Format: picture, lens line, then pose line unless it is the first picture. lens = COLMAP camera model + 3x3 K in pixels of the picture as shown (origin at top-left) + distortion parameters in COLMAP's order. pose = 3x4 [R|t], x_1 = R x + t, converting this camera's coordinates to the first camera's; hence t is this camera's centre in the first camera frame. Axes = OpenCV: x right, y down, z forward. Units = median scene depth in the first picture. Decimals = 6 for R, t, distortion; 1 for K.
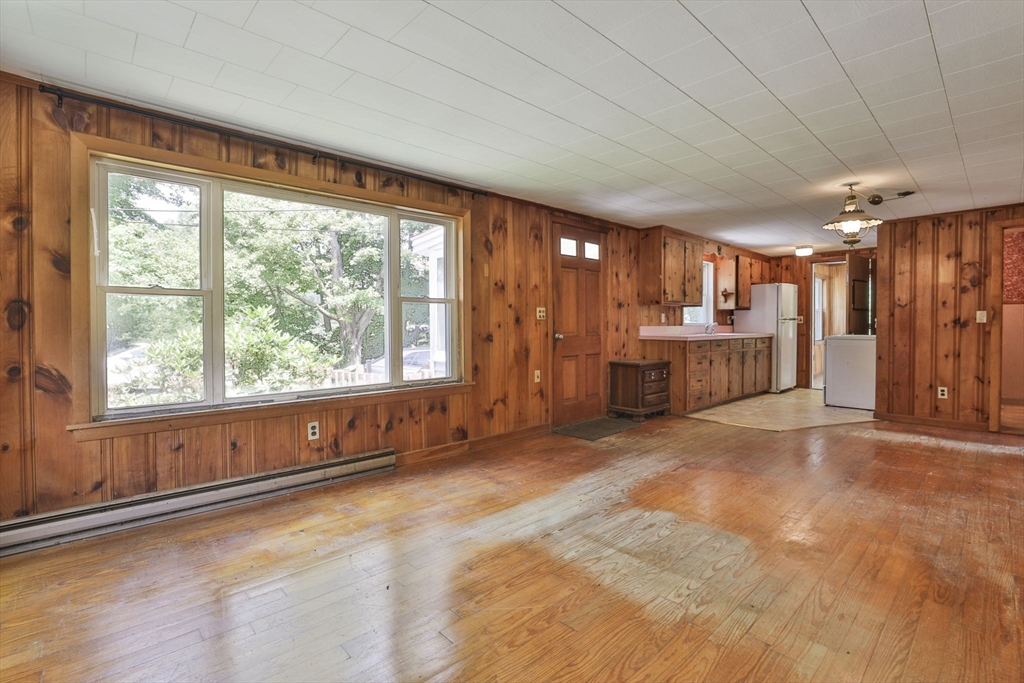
lens RADIAL K [[498.3, 0, 485.0], [0, 498.3, 334.0], [0, 0, 1]] dist [-0.040747, 0.011352]
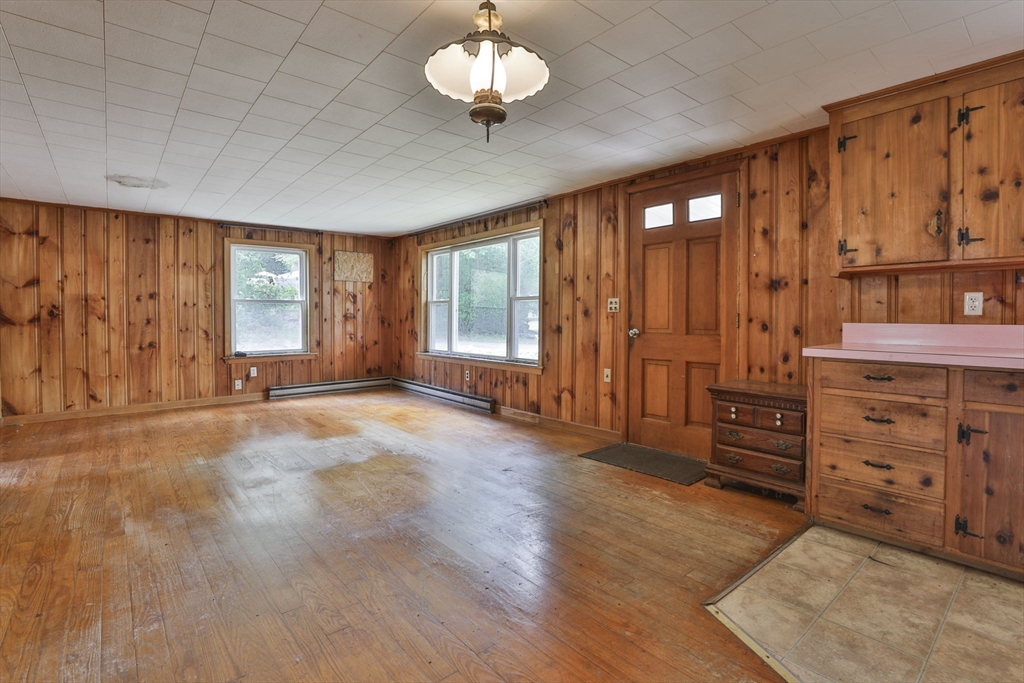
lens RADIAL K [[498.3, 0, 542.4], [0, 498.3, 323.1], [0, 0, 1]] dist [-0.040747, 0.011352]
pose [[-0.022644, 0.016150, -0.999613, 0.897083], [-0.022376, 0.999611, 0.016657, -0.019093], [0.999493, 0.022744, -0.022273, 0.810261]]
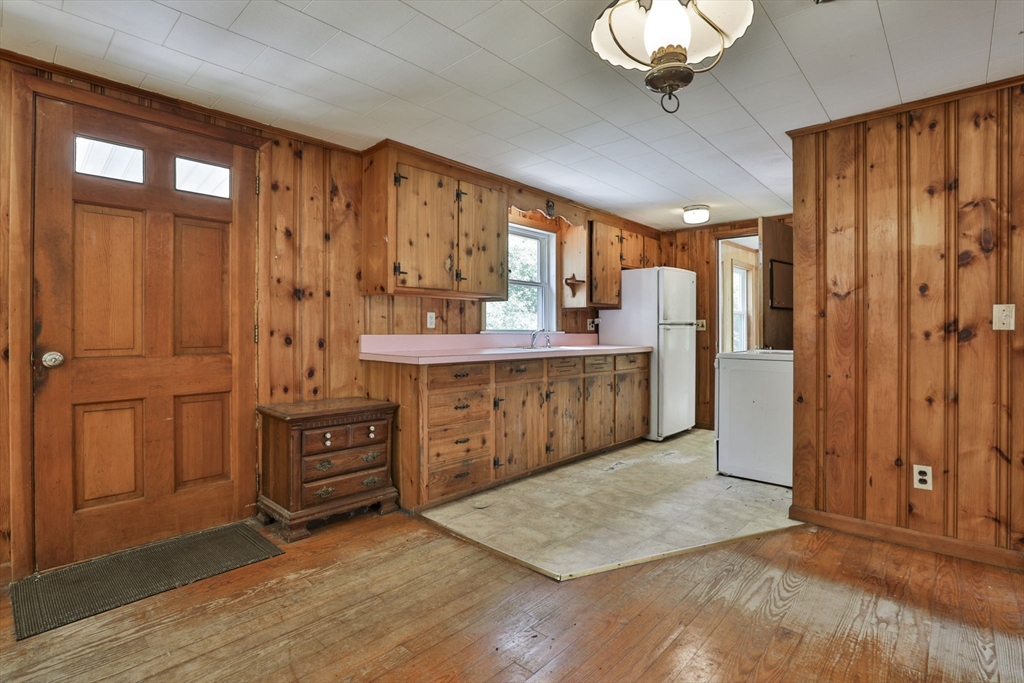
lens RADIAL K [[498.3, 0, 484.4], [0, 498.3, 330.3], [0, 0, 1]] dist [-0.040747, 0.011352]
pose [[0.998541, 0.003923, 0.053864, 0.467576], [-0.002835, 0.999790, -0.020274, -0.011358], [-0.053932, 0.020092, 0.998342, 0.521968]]
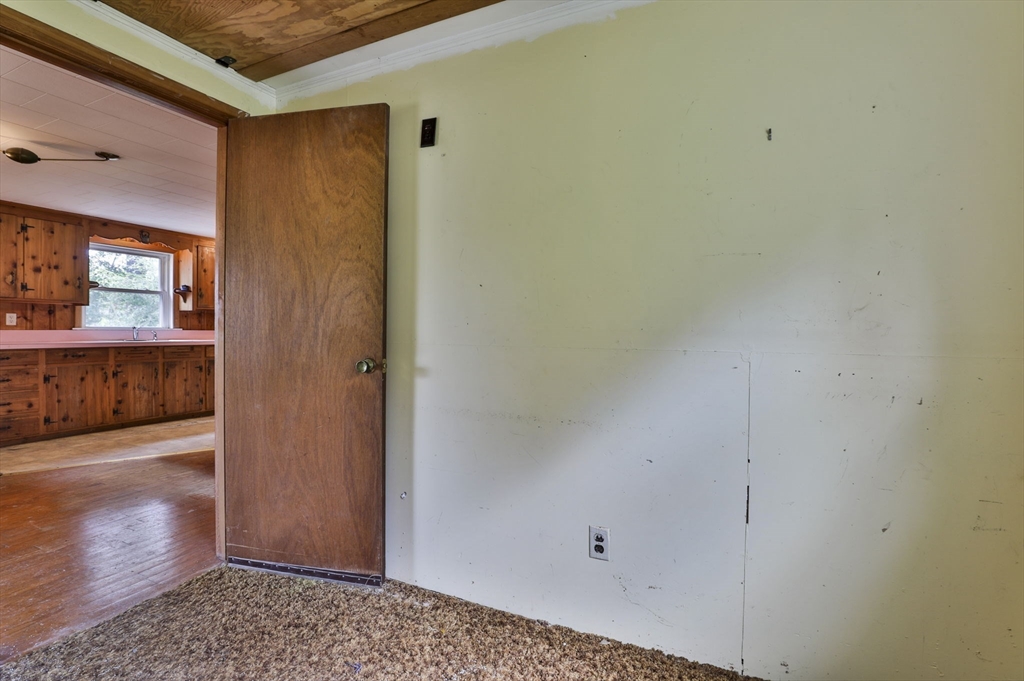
lens RADIAL K [[498.3, 0, 524.4], [0, 498.3, 335.6], [0, 0, 1]] dist [-0.040747, 0.011352]
pose [[0.929038, 0.004055, 0.369961, 0.973745], [-0.002269, 0.999984, -0.005262, -0.006698], [-0.369977, 0.004049, 0.929032, 0.044275]]
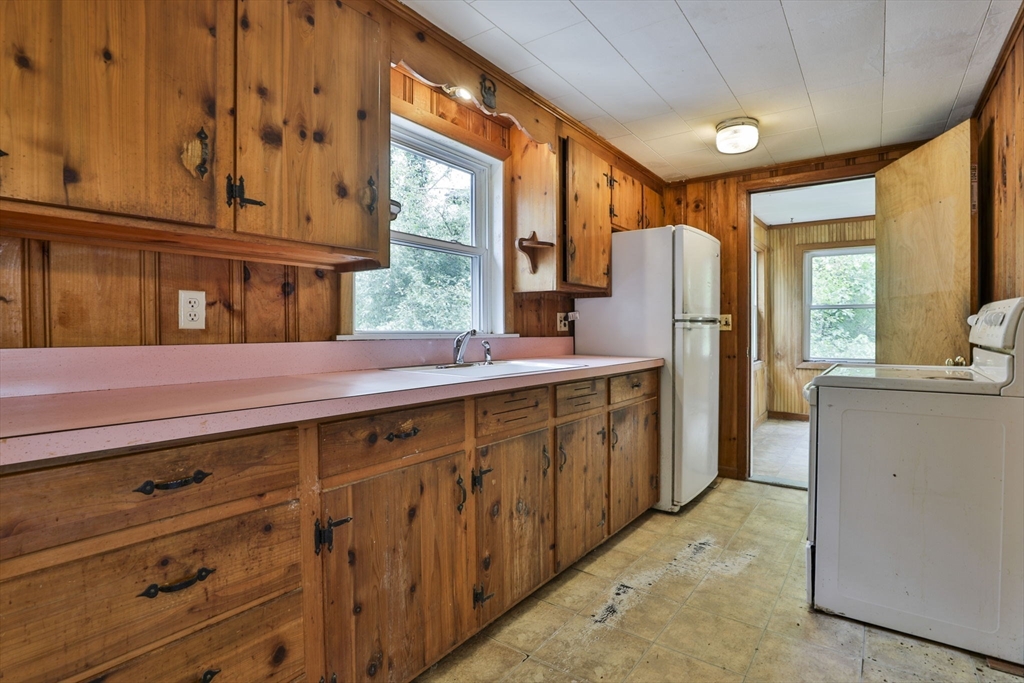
lens RADIAL K [[498.3, 0, 518.0], [0, 498.3, 340.0], [0, 0, 1]] dist [-0.040747, 0.011352]
pose [[0.981024, -0.004767, 0.193827, 0.557793], [0.005058, 0.999987, -0.001005, -0.020659], [-0.193820, 0.001966, 0.981035, 0.897939]]
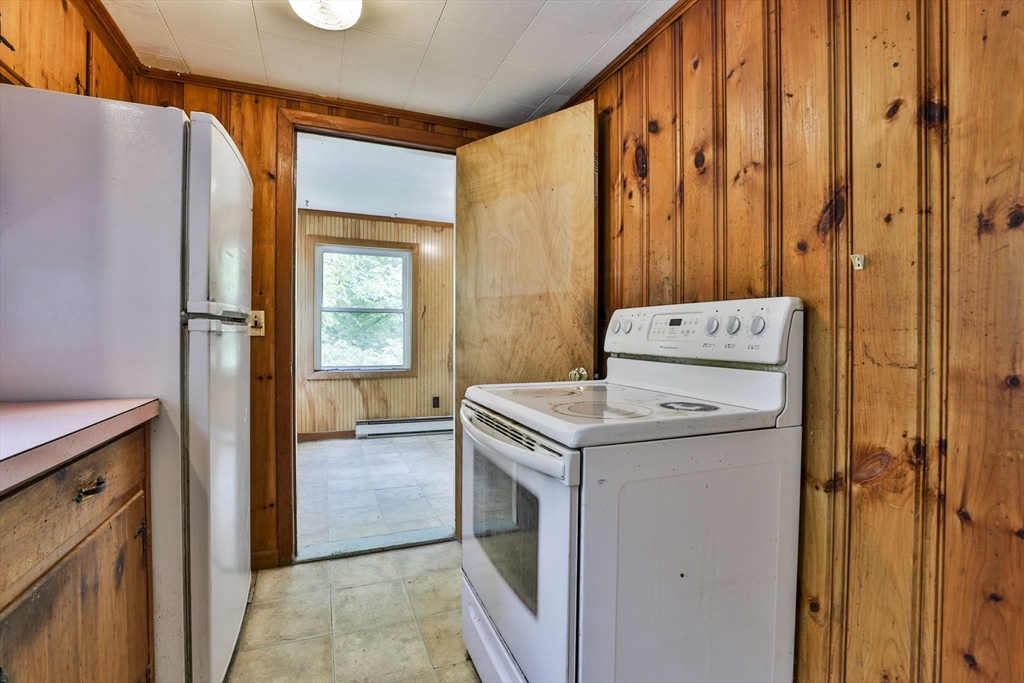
lens RADIAL K [[468.8, 0, 528.9], [0, 468.8, 337.5], [0, 0, 1]] dist [-0.032740, 0.001196]
pose [[0.312546, -0.002712, 0.949899, 0.662547], [0.014510, 0.999893, -0.001920, -0.027253], [-0.949792, 0.014383, 0.312552, 1.155651]]
